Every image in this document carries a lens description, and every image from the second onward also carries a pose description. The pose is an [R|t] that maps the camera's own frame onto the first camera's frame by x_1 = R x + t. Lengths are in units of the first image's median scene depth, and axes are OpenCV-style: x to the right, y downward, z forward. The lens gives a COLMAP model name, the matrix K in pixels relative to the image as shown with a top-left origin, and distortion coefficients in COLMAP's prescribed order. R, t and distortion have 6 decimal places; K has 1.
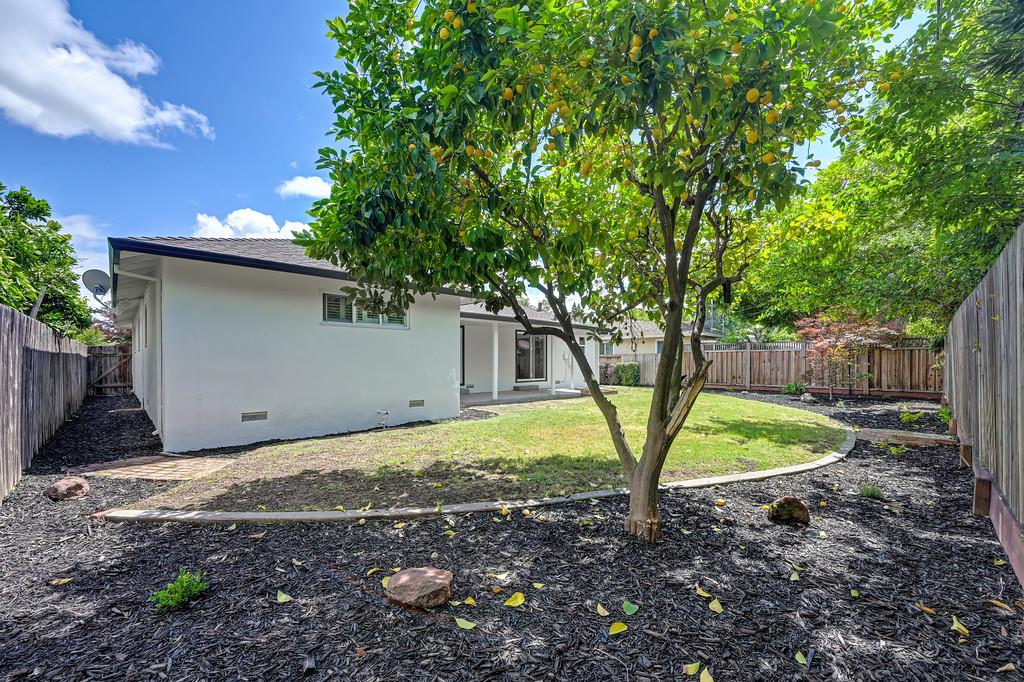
lens RADIAL K [[413.1, 0, 512.5], [0, 413.1, 365.2], [0, 0, 1]] dist [0.000217, 0.000122]
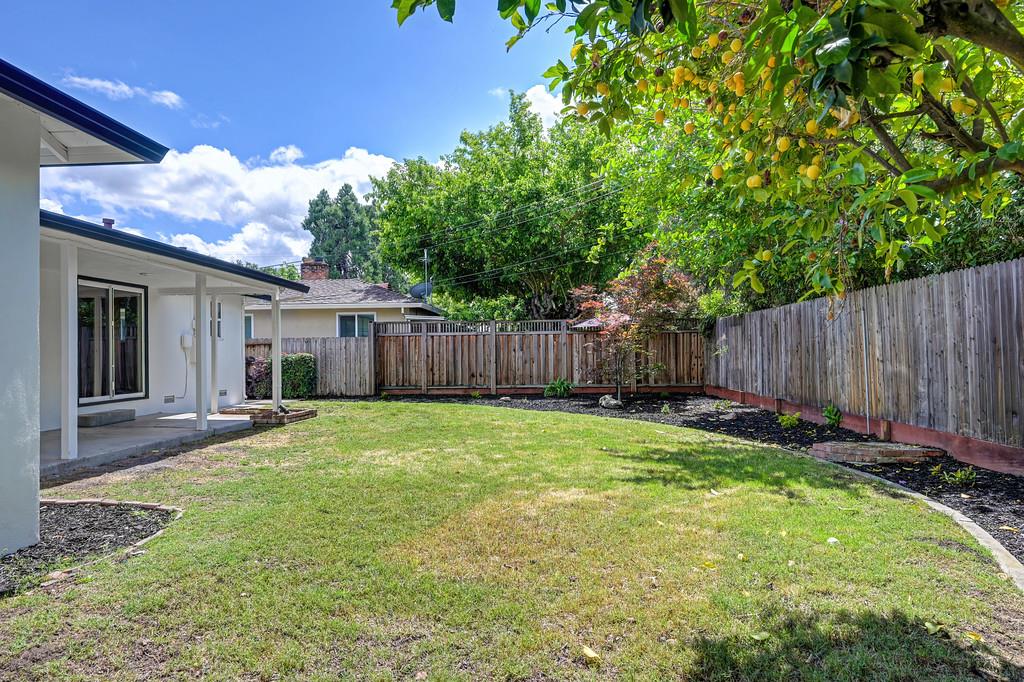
lens RADIAL K [[661.4, 0, 512.0], [0, 661.4, 341.0], [0, 0, 1]] dist [-0.001067, -0.000040]
pose [[0.741667, 0.000868, 0.670767, -0.124212], [0.017864, 0.999619, -0.021046, -0.001059], [-0.670530, 0.027592, 0.741369, 0.273446]]
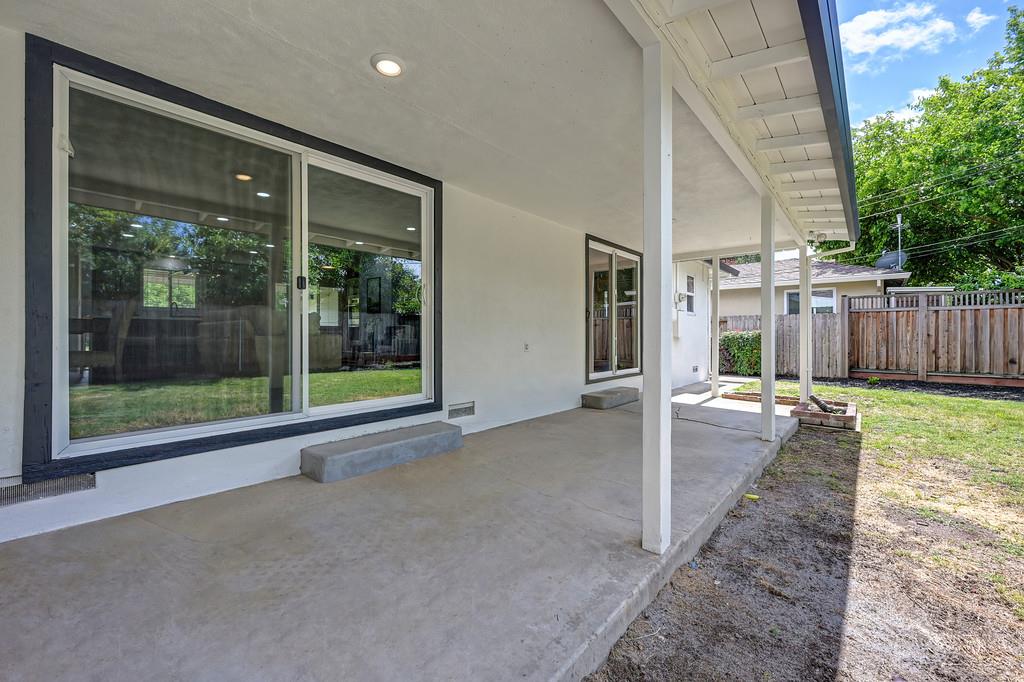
lens RADIAL K [[415.6, 0, 516.0], [0, 415.6, 335.9], [0, 0, 1]] dist [-0.001646, -0.000166]
pose [[0.996347, 0.001316, 0.085387, -0.093736], [-0.000817, 0.999982, -0.005883, 0.003770], [-0.085393, 0.005791, 0.996330, 0.744327]]
